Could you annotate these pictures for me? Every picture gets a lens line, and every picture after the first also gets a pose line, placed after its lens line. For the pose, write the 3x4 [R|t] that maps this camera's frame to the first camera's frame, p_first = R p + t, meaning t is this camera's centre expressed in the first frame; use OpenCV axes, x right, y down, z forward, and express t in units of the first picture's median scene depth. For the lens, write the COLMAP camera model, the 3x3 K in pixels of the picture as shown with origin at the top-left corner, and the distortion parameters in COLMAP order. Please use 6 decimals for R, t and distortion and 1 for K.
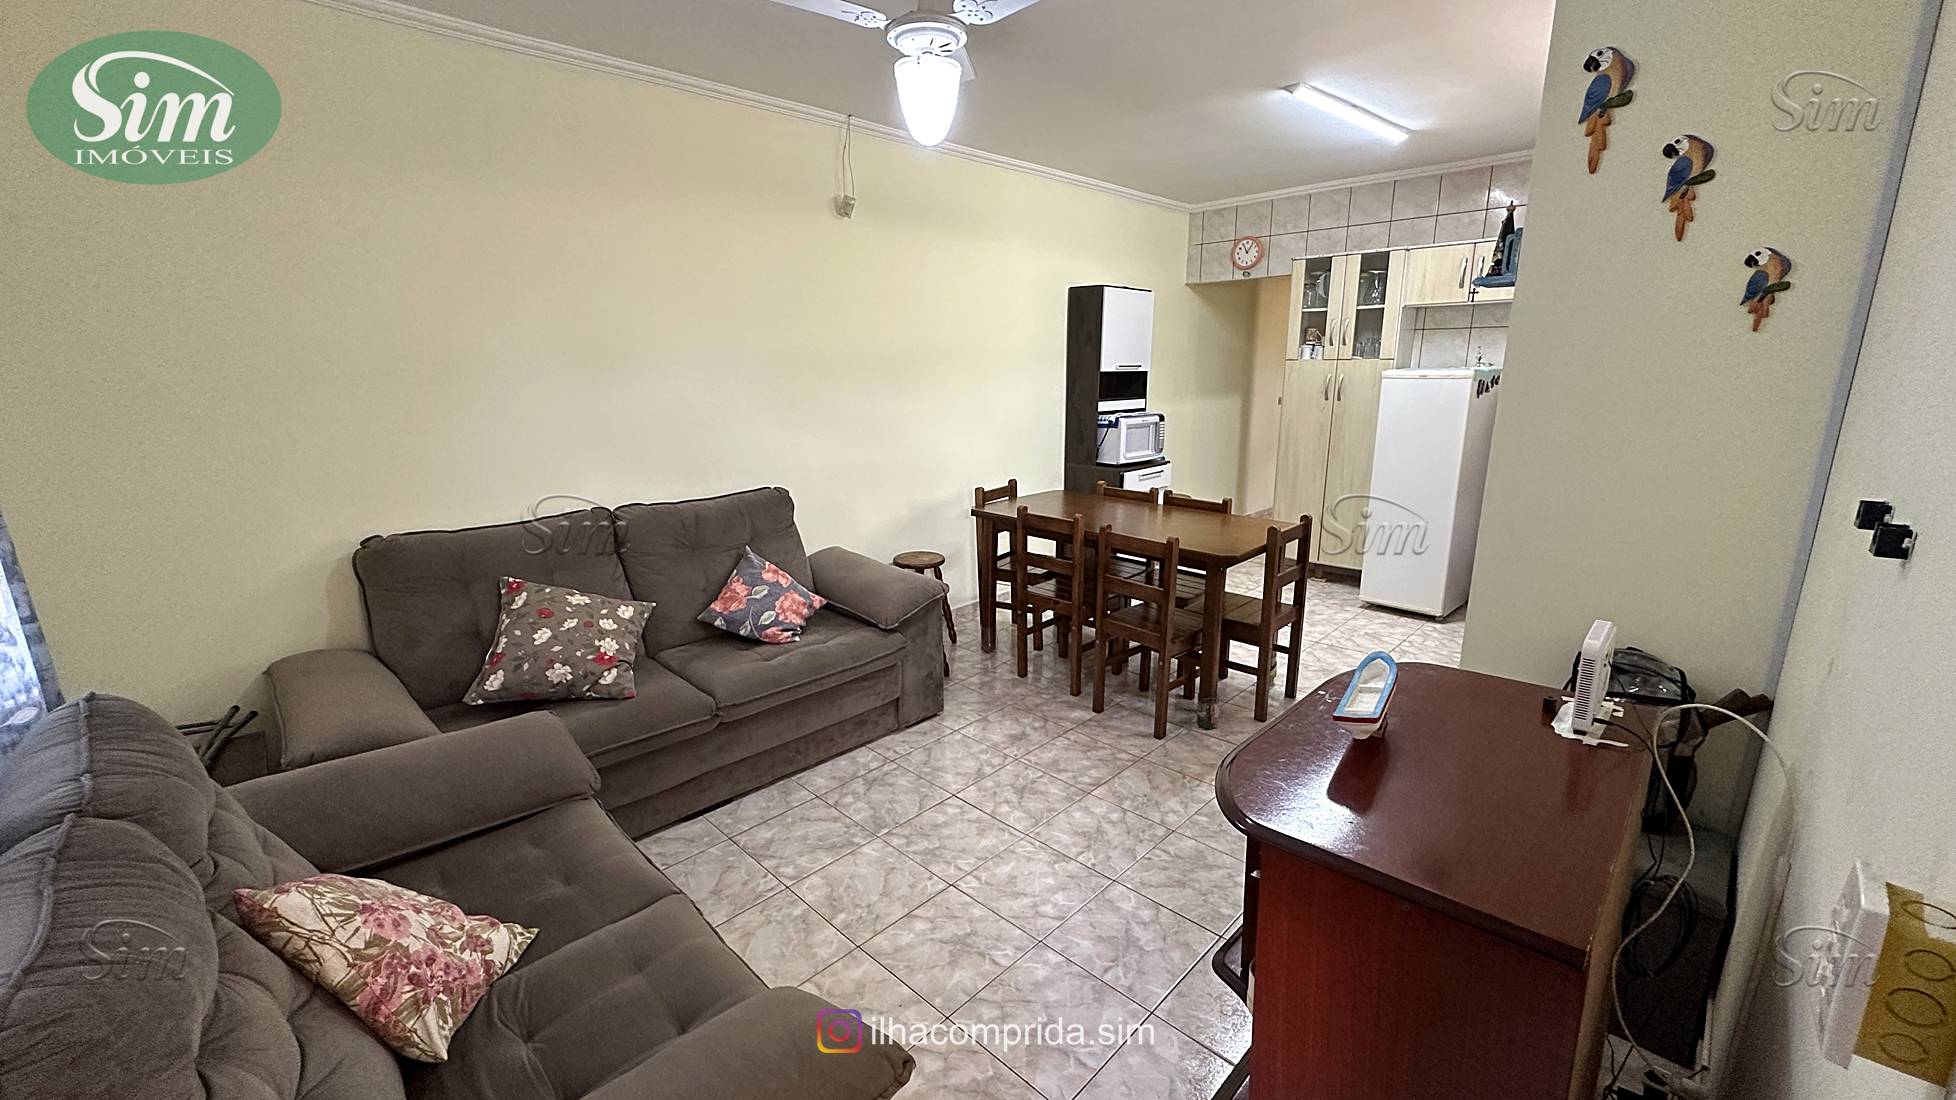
lens RADIAL K [[775.1, 0, 973.7], [0, 775.1, 555.5], [0, 0, 1]] dist [-0.005763, -0.000201]
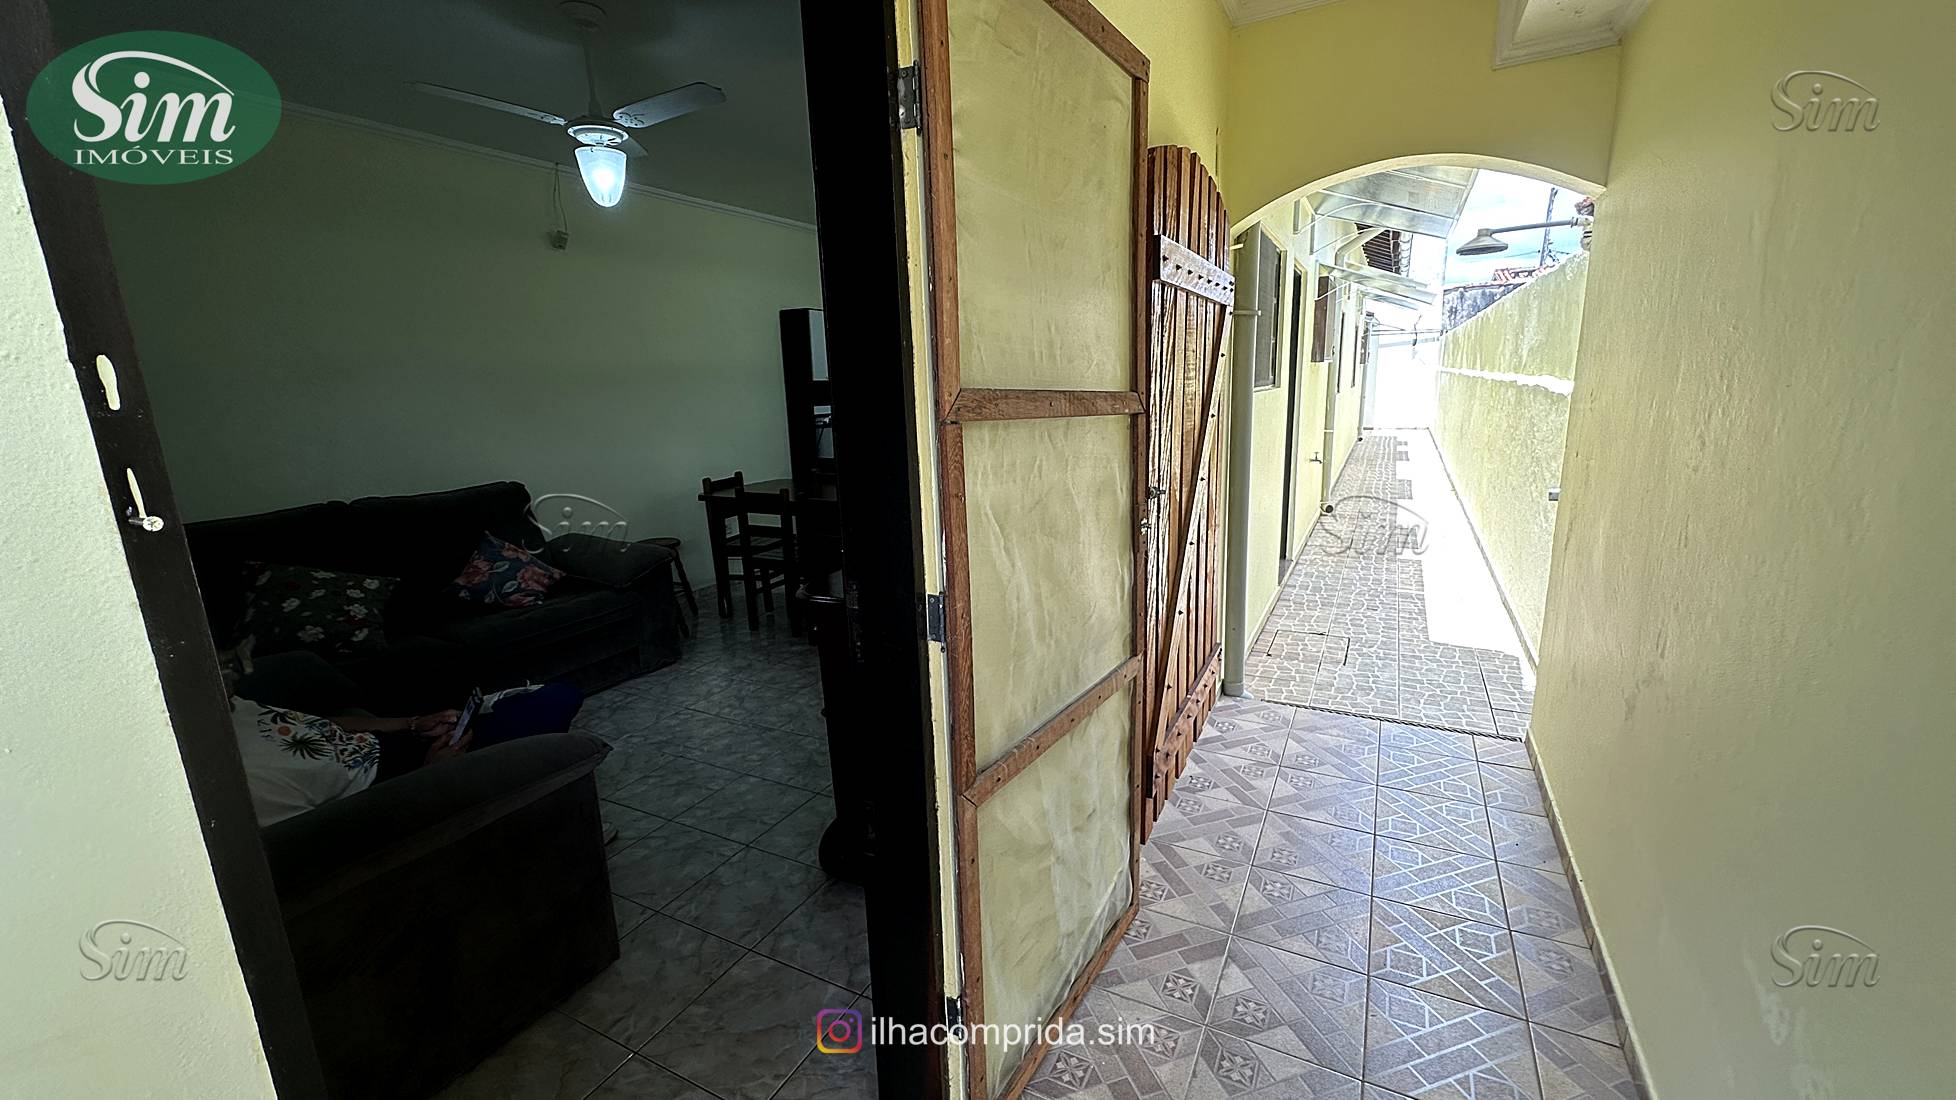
lens RADIAL K [[783.5, 0, 980.0], [0, 783.5, 554.5], [0, 0, 1]] dist [-0.008196, 0.000103]
pose [[0.958576, -0.080533, 0.273214, 0.092235], [0.090336, 0.995635, -0.023472, 0.119831], [-0.270131, 0.047180, 0.961667, -0.316521]]
